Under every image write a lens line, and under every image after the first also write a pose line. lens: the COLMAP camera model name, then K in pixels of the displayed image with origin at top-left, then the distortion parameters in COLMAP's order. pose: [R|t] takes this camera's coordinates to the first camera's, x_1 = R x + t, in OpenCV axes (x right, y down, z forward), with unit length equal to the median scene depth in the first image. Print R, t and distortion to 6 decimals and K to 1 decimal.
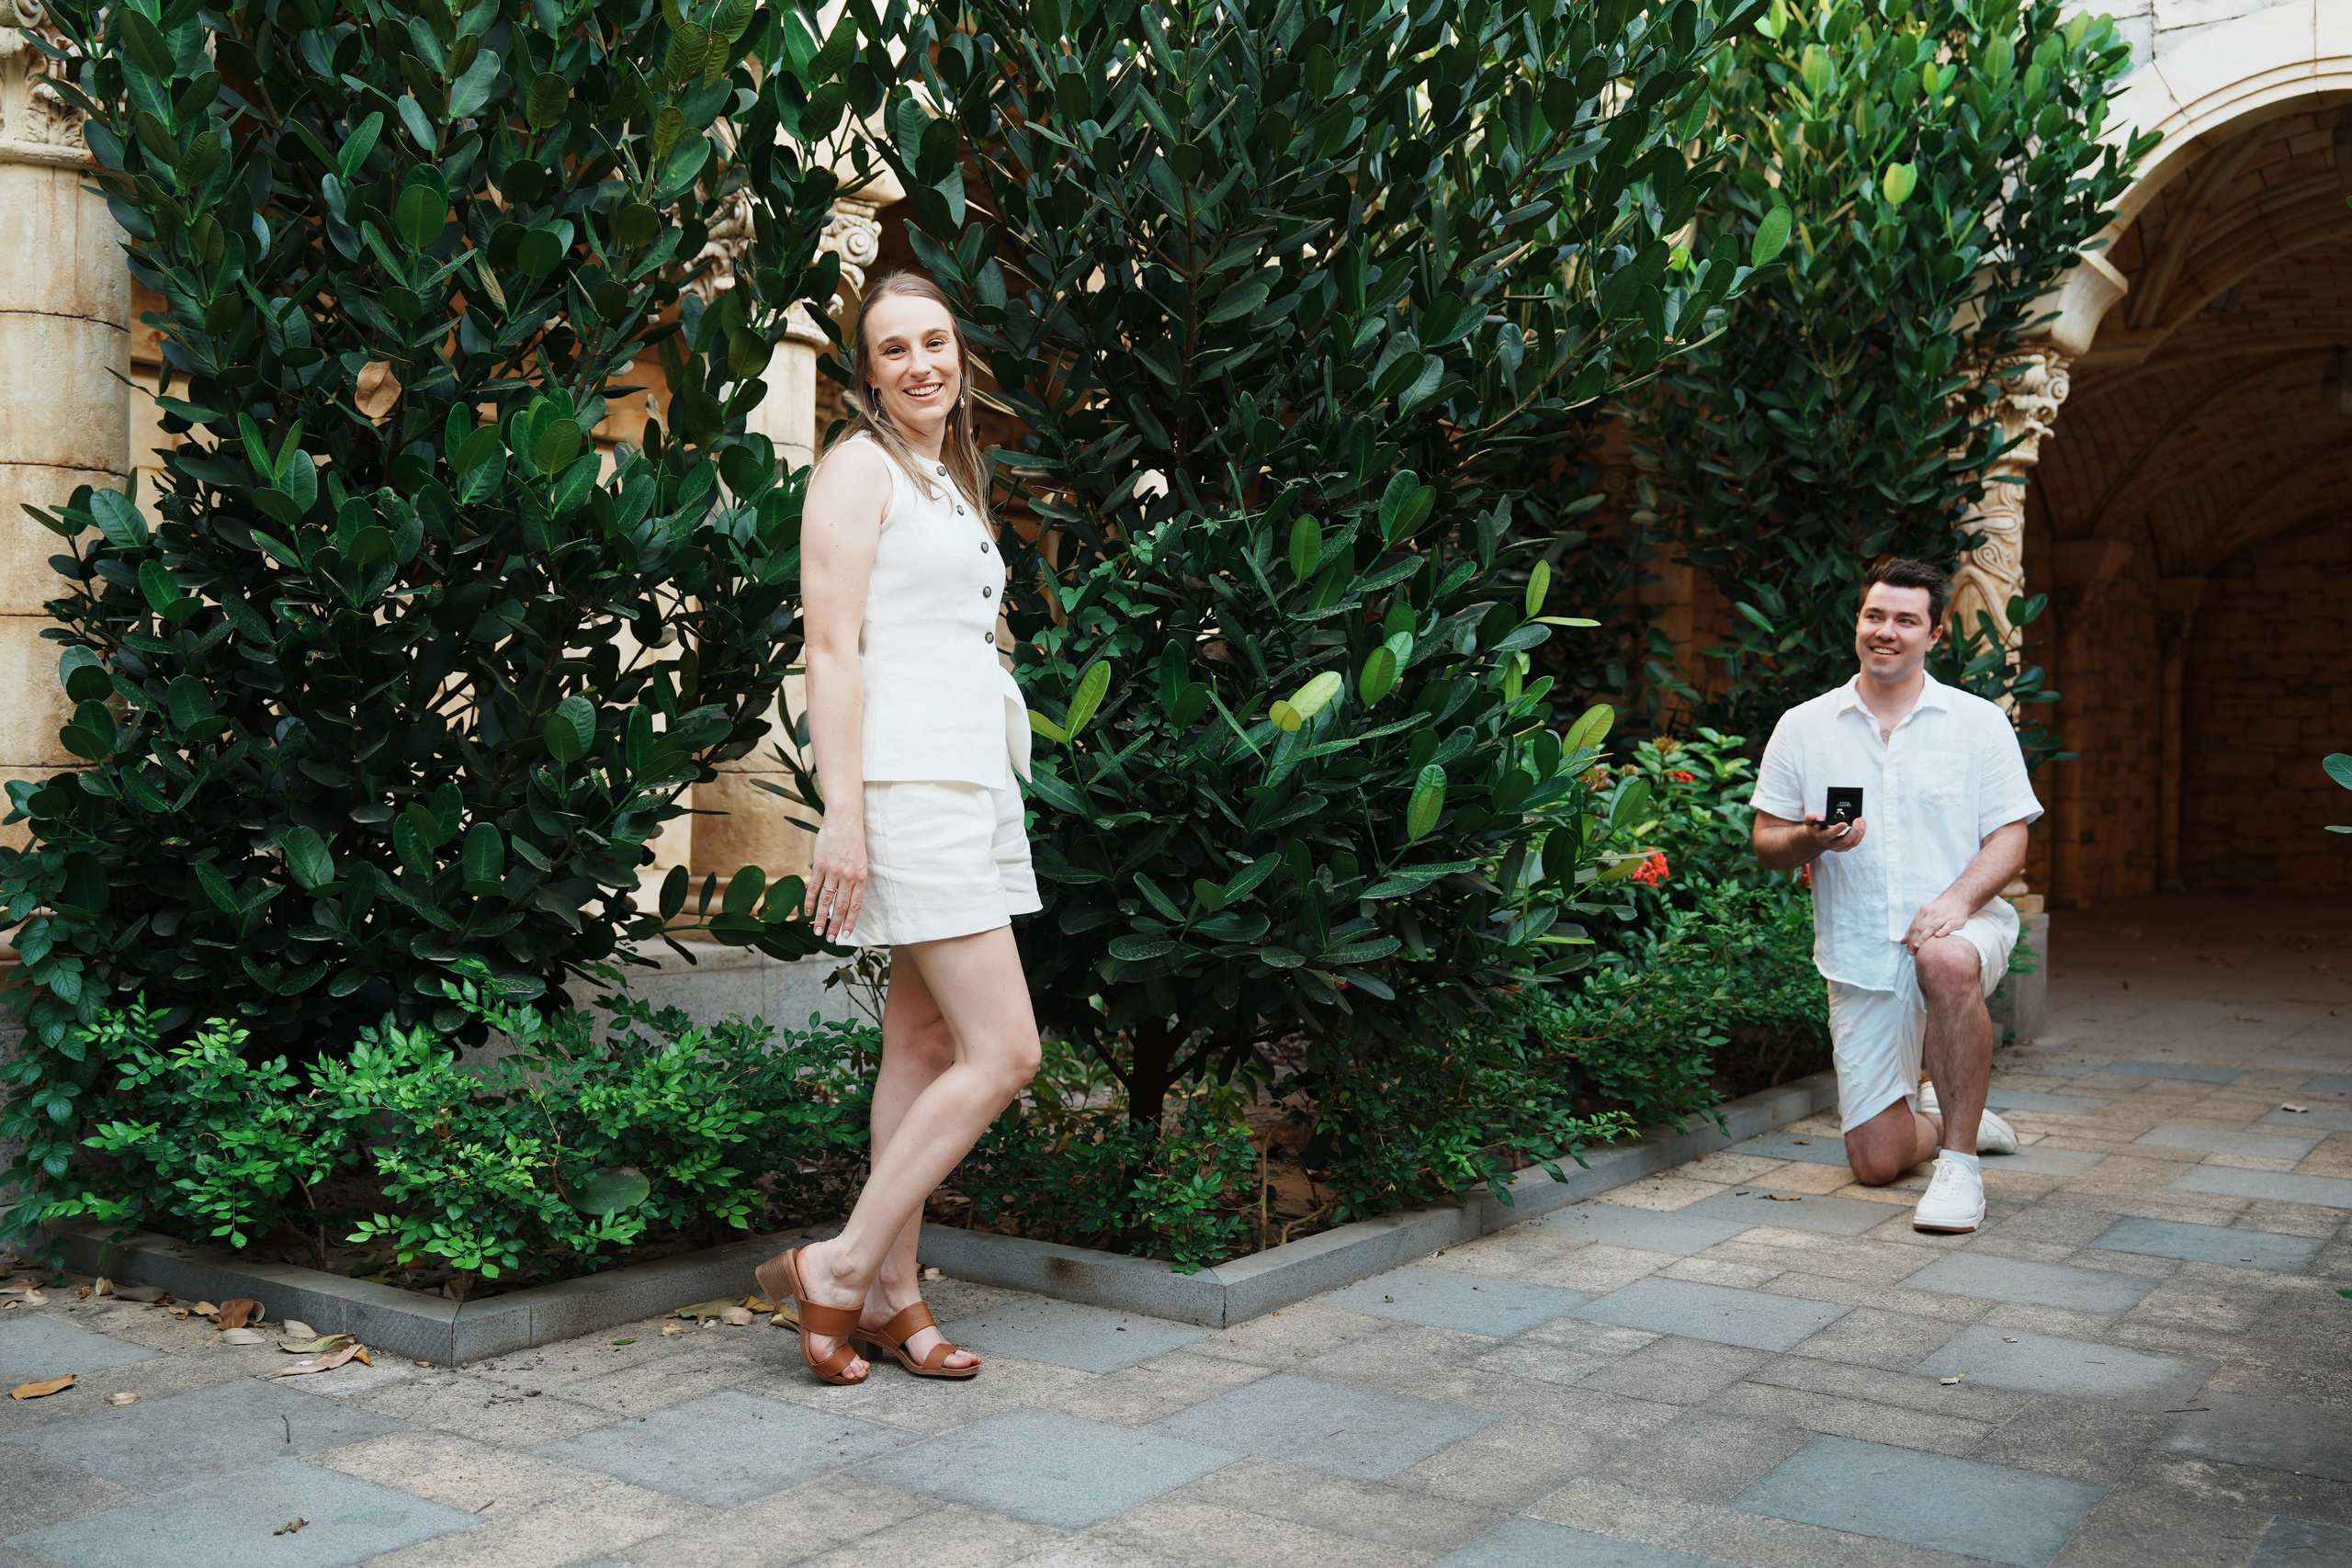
lens RADIAL K [[2315.6, 0, 1176.0], [0, 2315.6, 784.0], [0, 0, 1]] dist [0.012439, -0.009406]
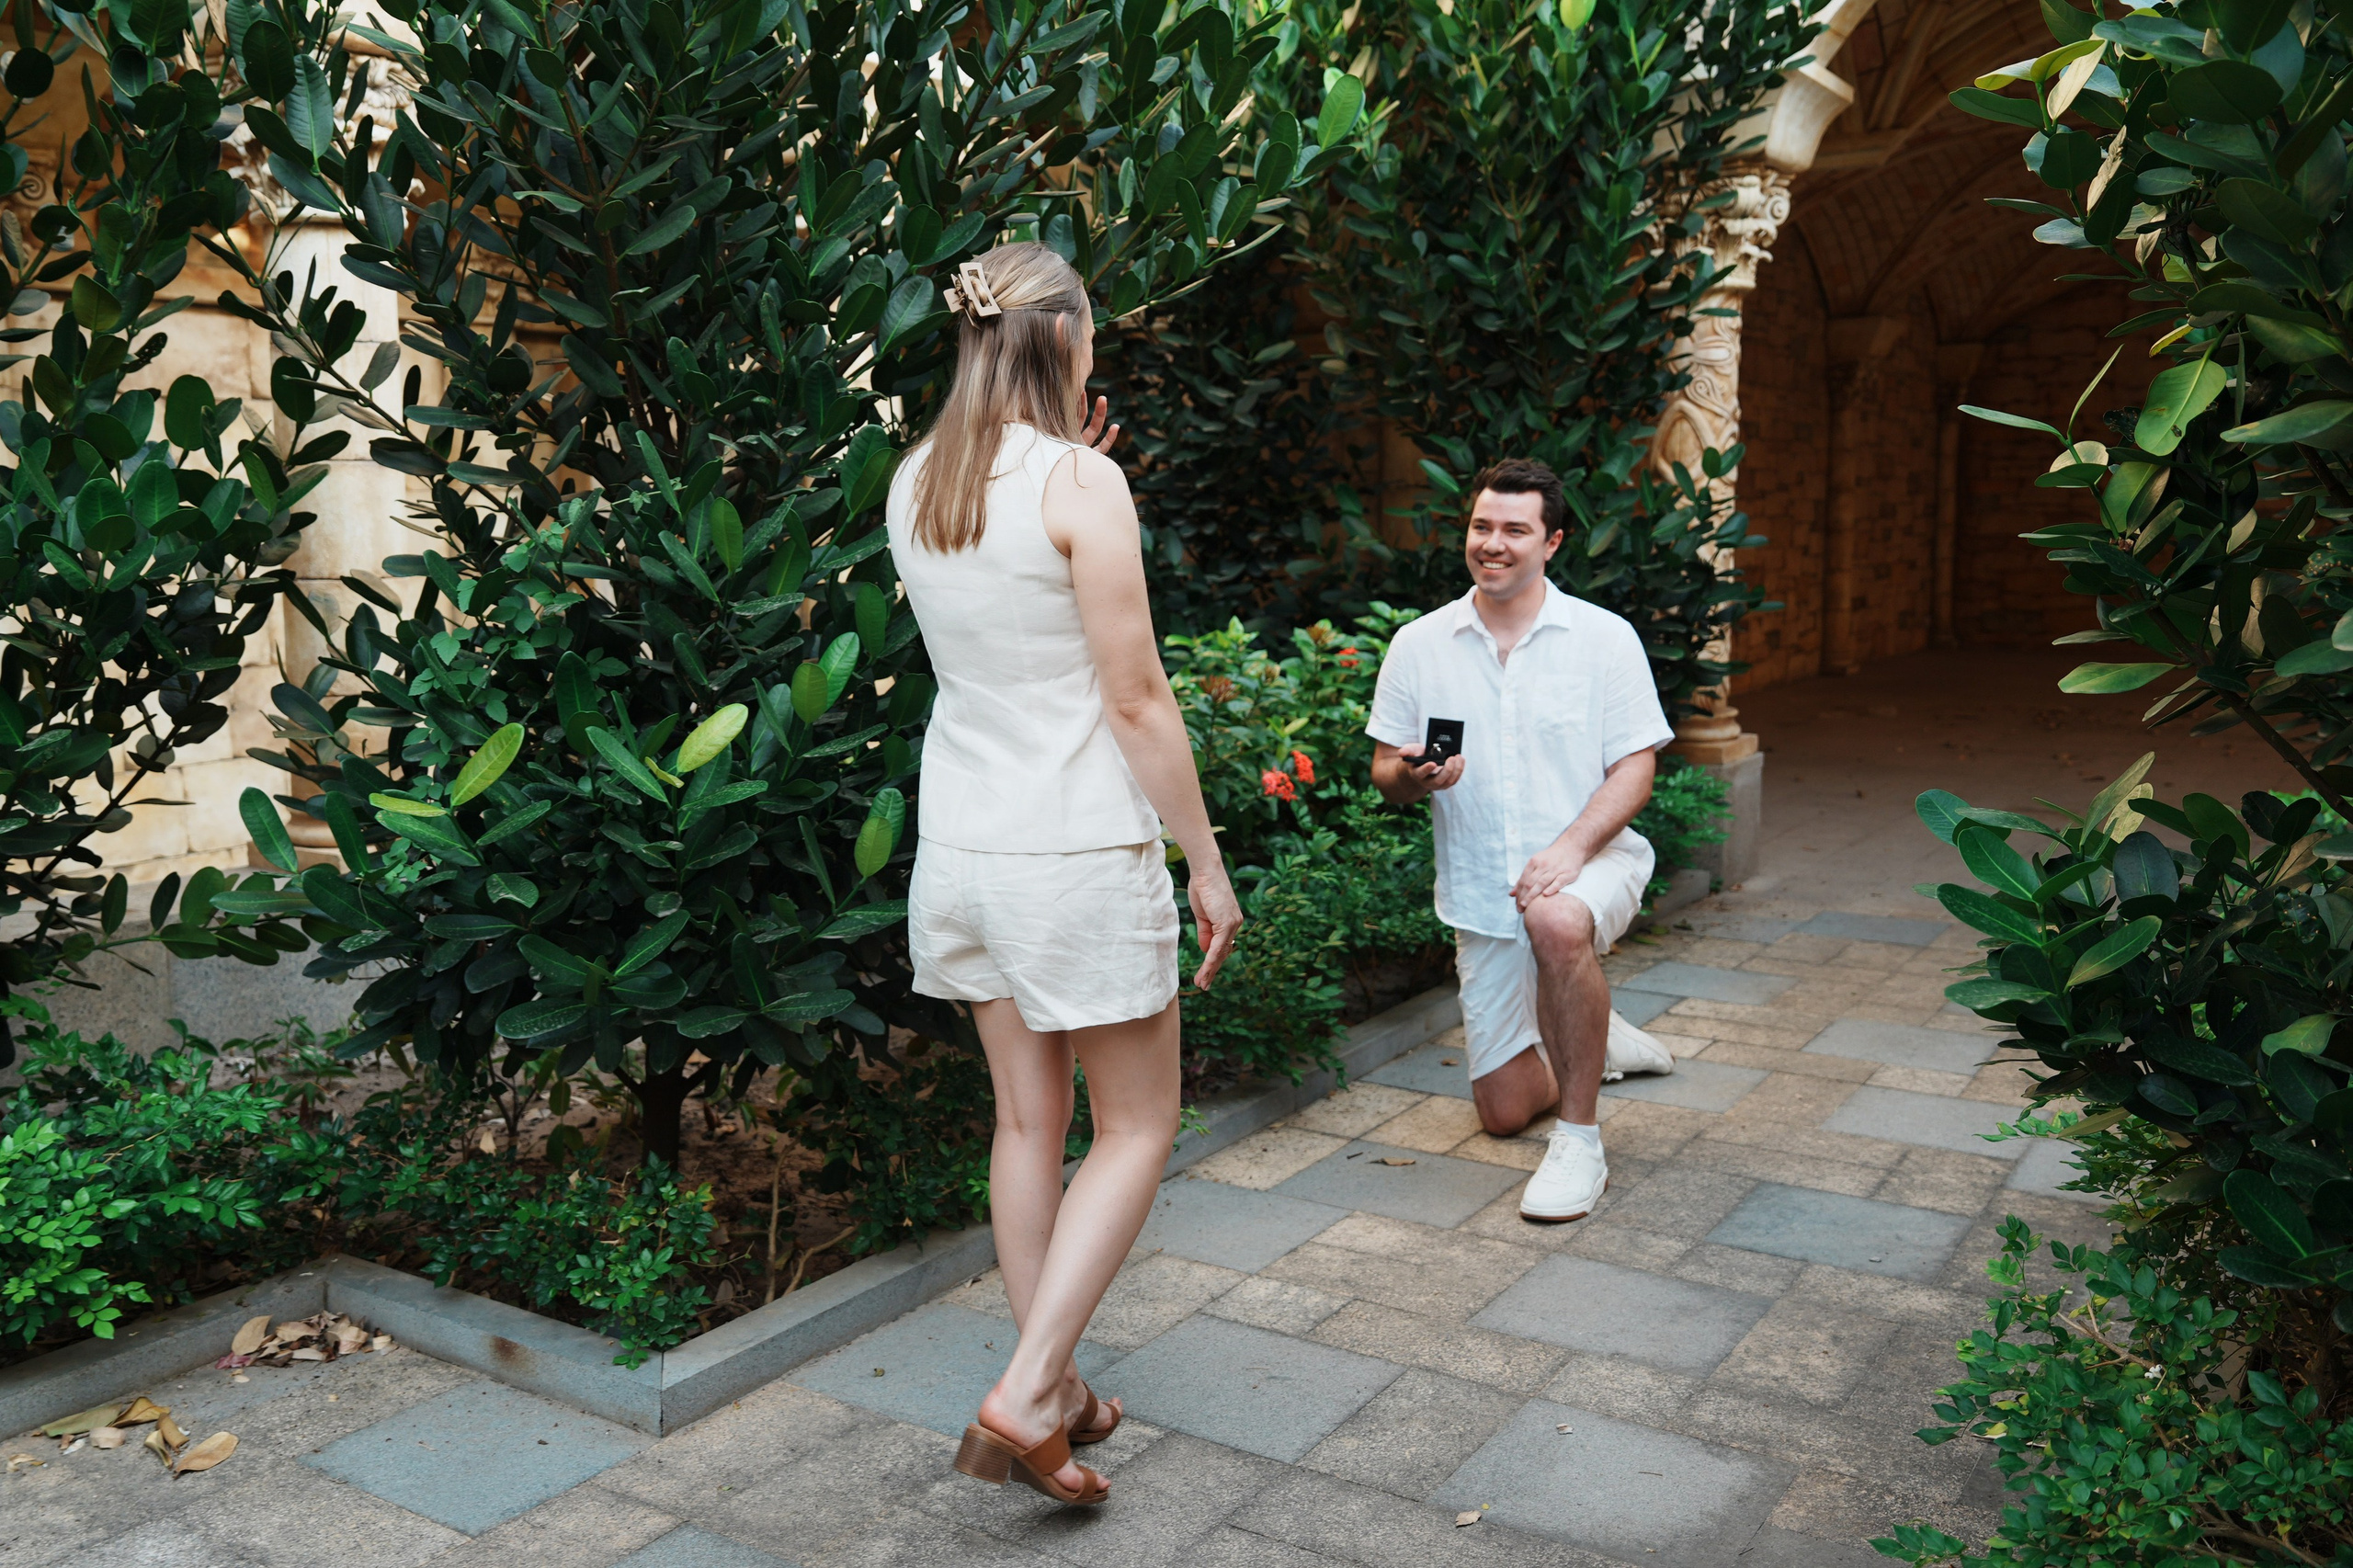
lens RADIAL K [[2038.7, 0, 1046.4], [0, 2038.7, 735.7], [0, 0, 1]] dist [-0.011626, 0.003693]
pose [[0.999236, -0.025414, -0.029676, 0.113145], [0.028519, 0.993590, 0.109383, -0.063167], [0.026706, -0.110146, 0.993557, 0.154103]]
